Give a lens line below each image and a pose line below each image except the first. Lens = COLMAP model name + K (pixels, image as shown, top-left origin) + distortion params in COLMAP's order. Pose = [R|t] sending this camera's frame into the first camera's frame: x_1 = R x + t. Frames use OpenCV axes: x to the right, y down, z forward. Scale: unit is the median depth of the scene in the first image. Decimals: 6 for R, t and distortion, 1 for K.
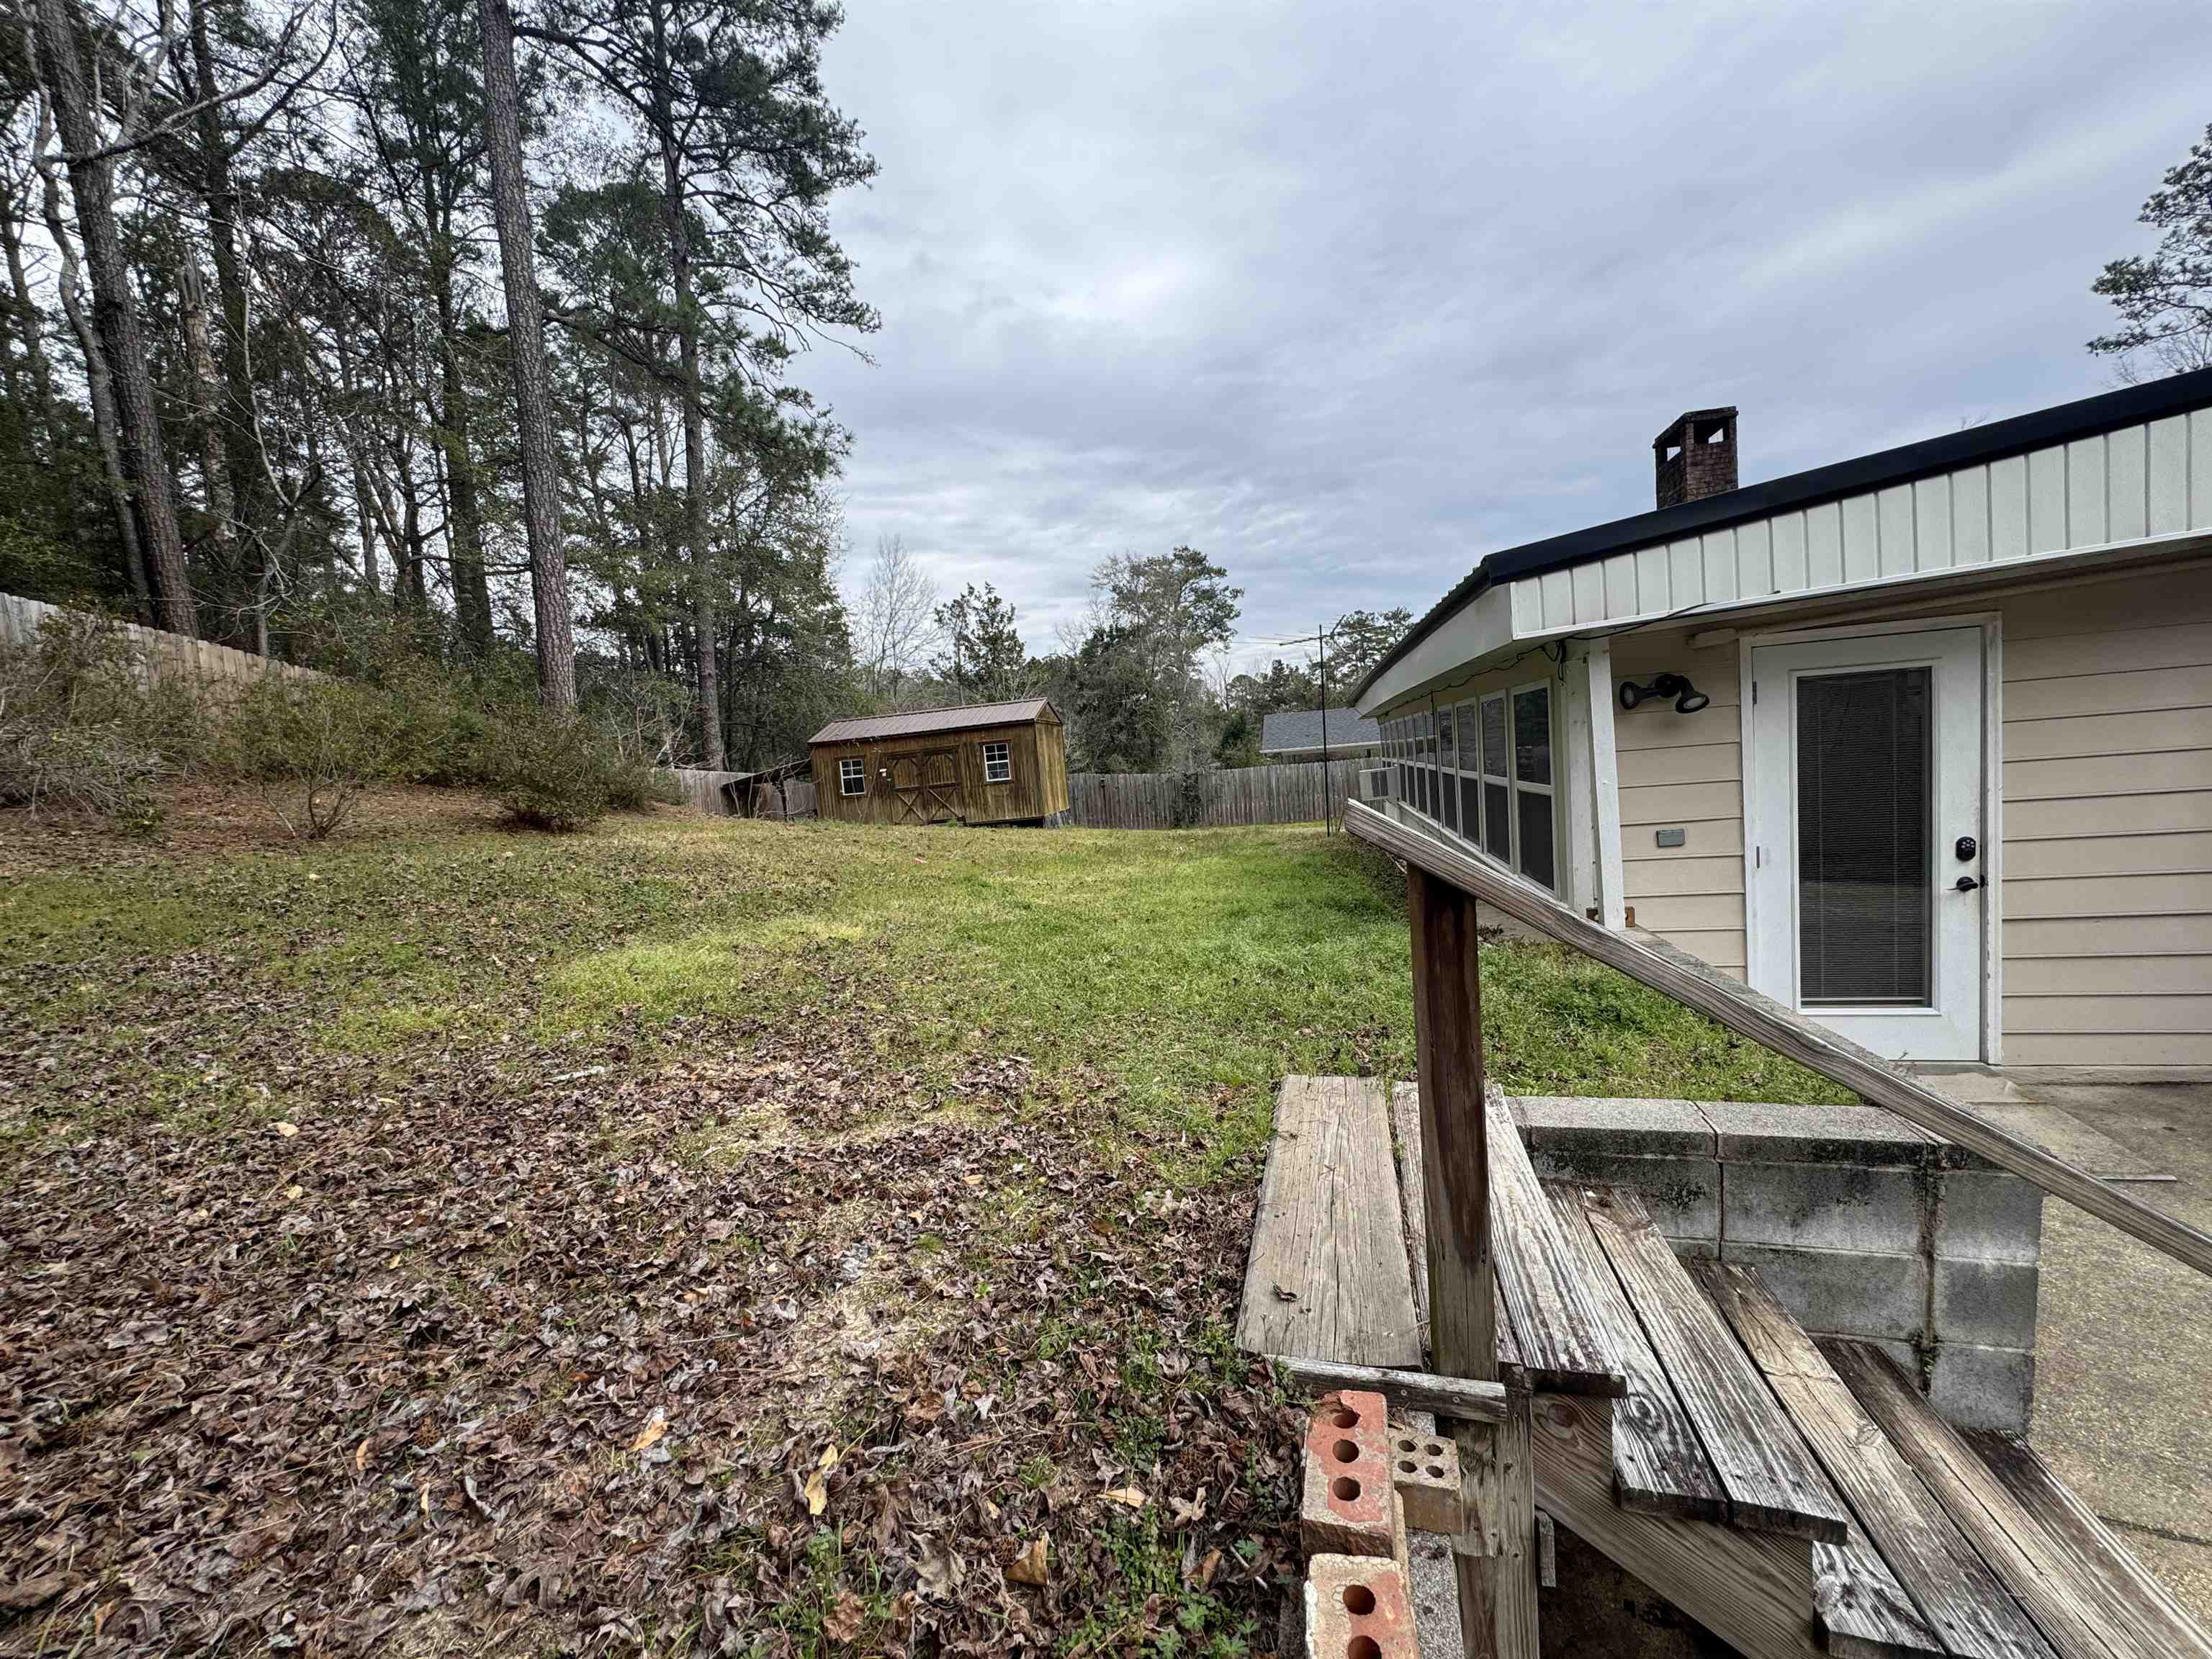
lens RADIAL K [[882.1, 0, 1105.8], [0, 882.1, 834.0], [0, 0, 1]] dist [-0.001944, 0.000779]
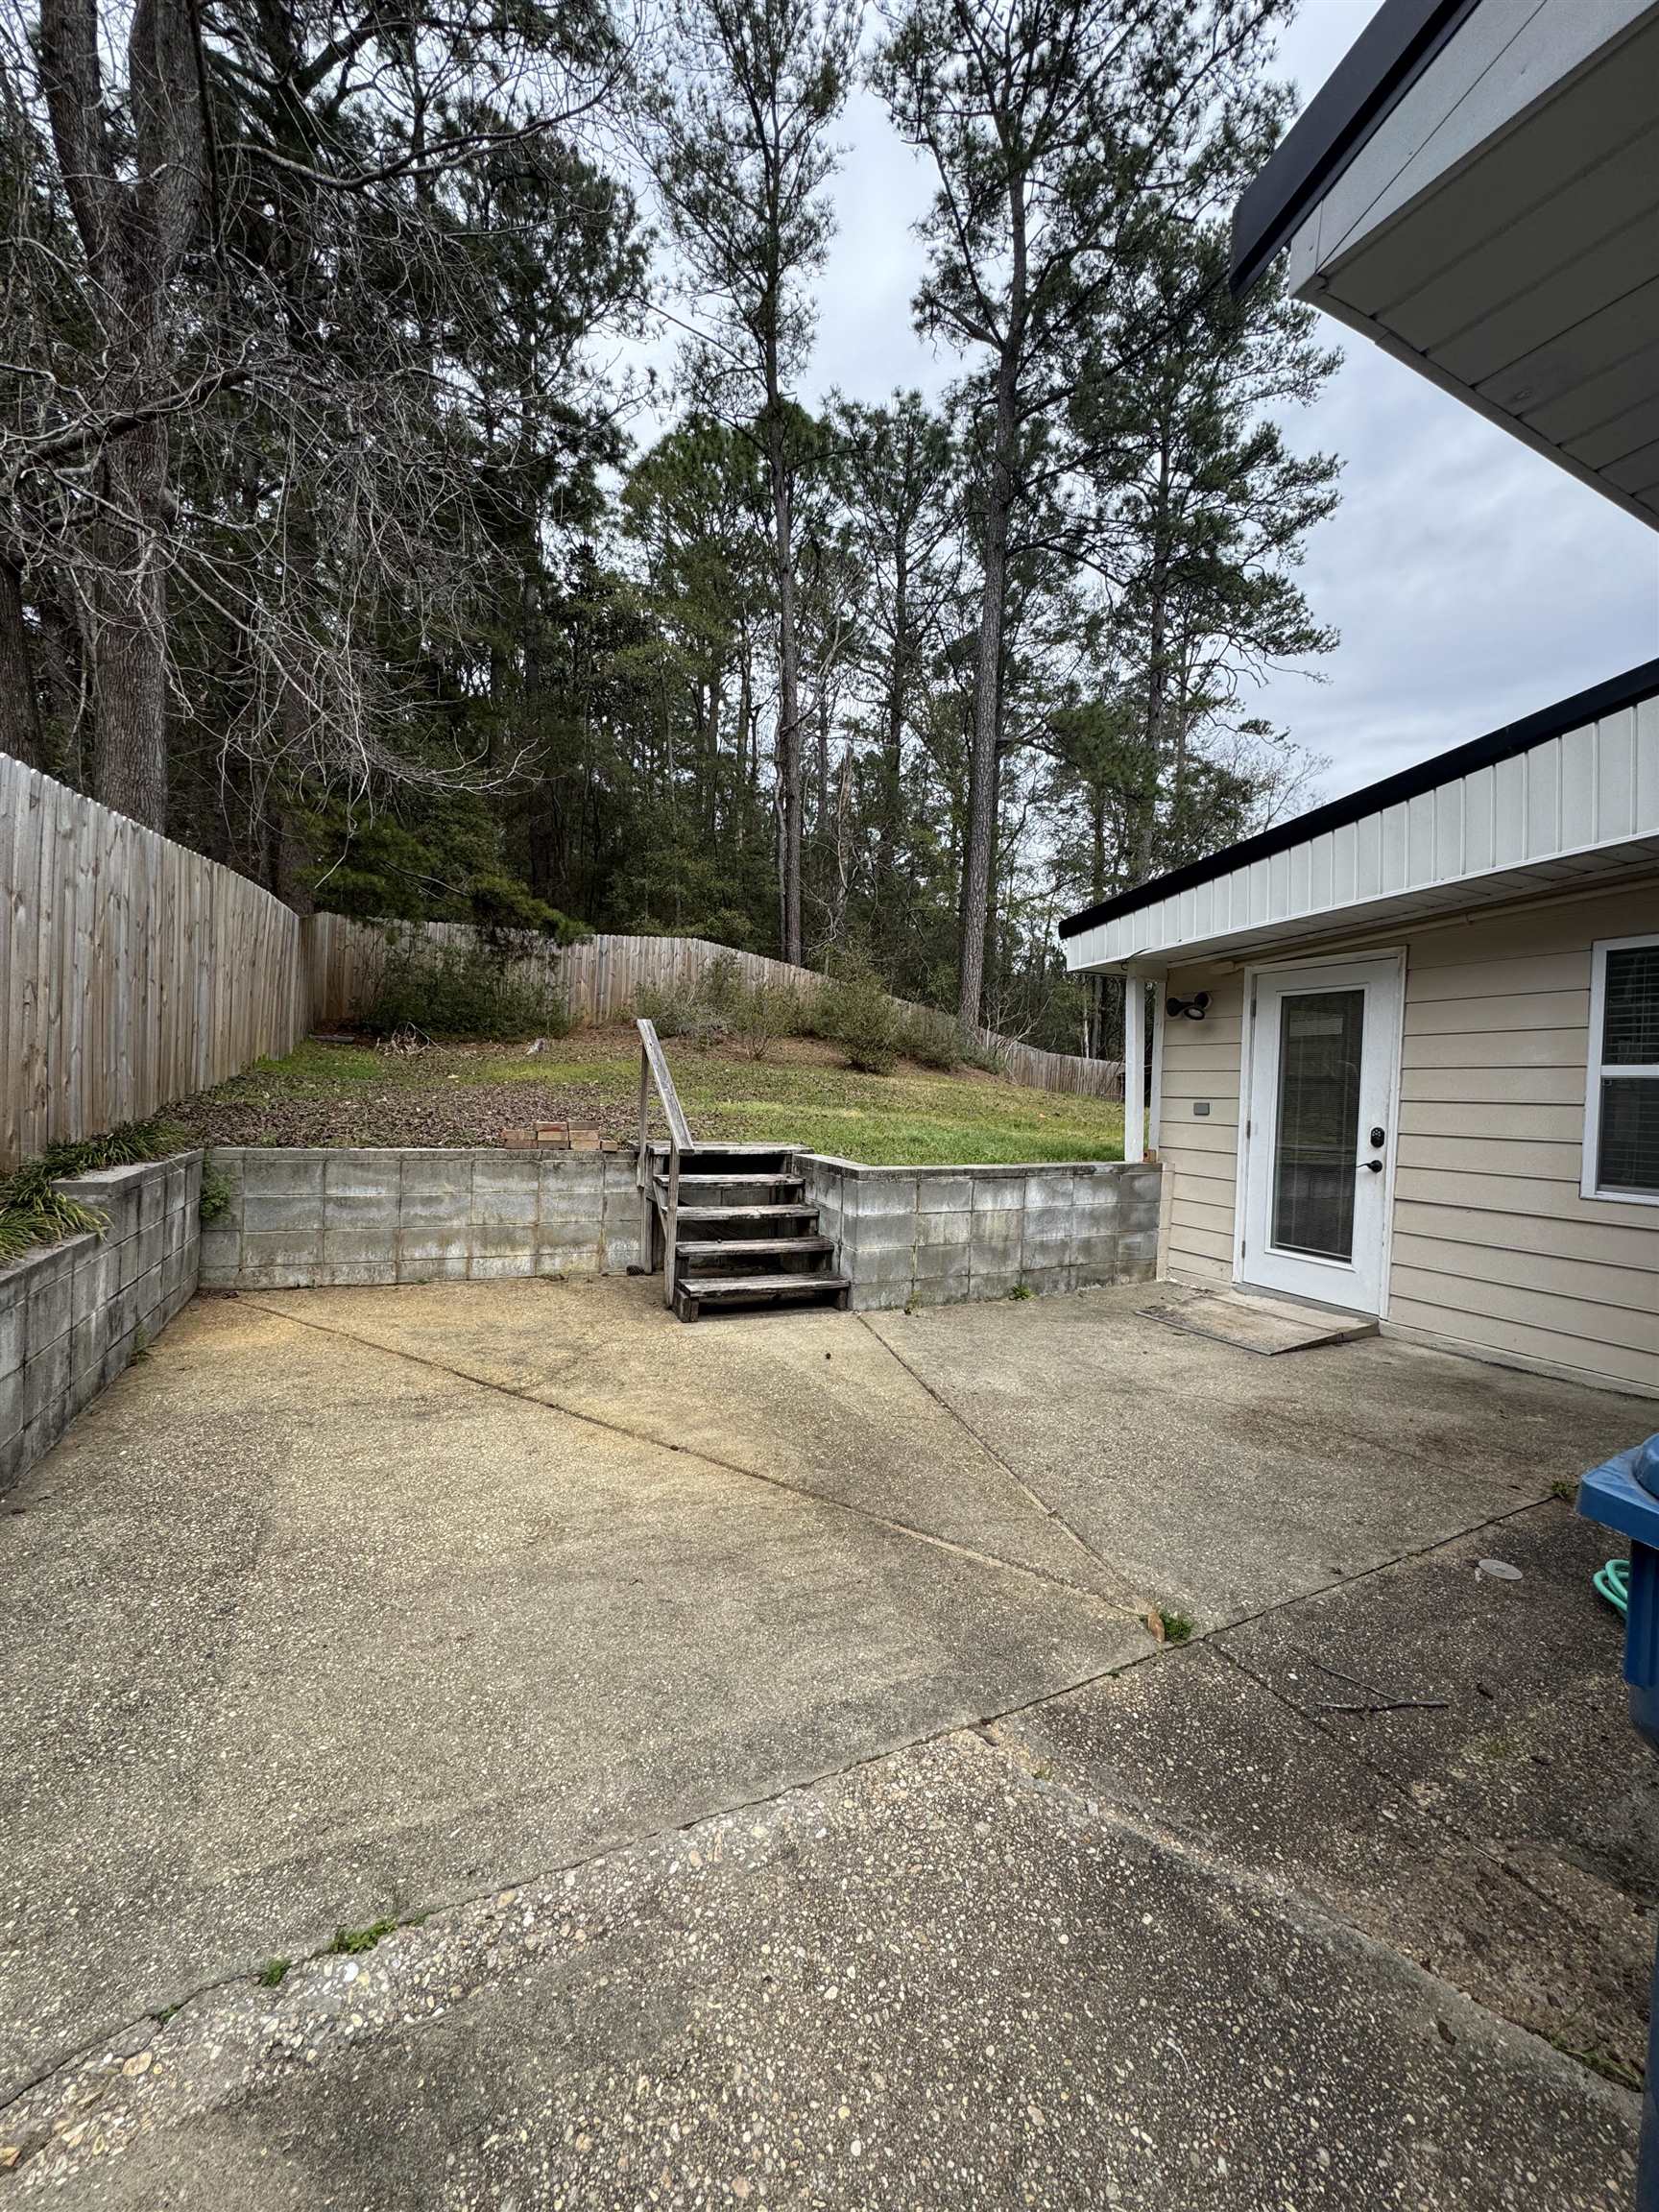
lens RADIAL K [[882.1, 0, 833.7], [0, 882.1, 1105.9], [0, 0, 1]] dist [-0.001944, 0.000779]
pose [[0.632823, 0.111282, -0.766258, 1.401837], [-0.138547, 0.989921, 0.029343, 0.041419], [0.761800, 0.087594, 0.641863, -0.361232]]
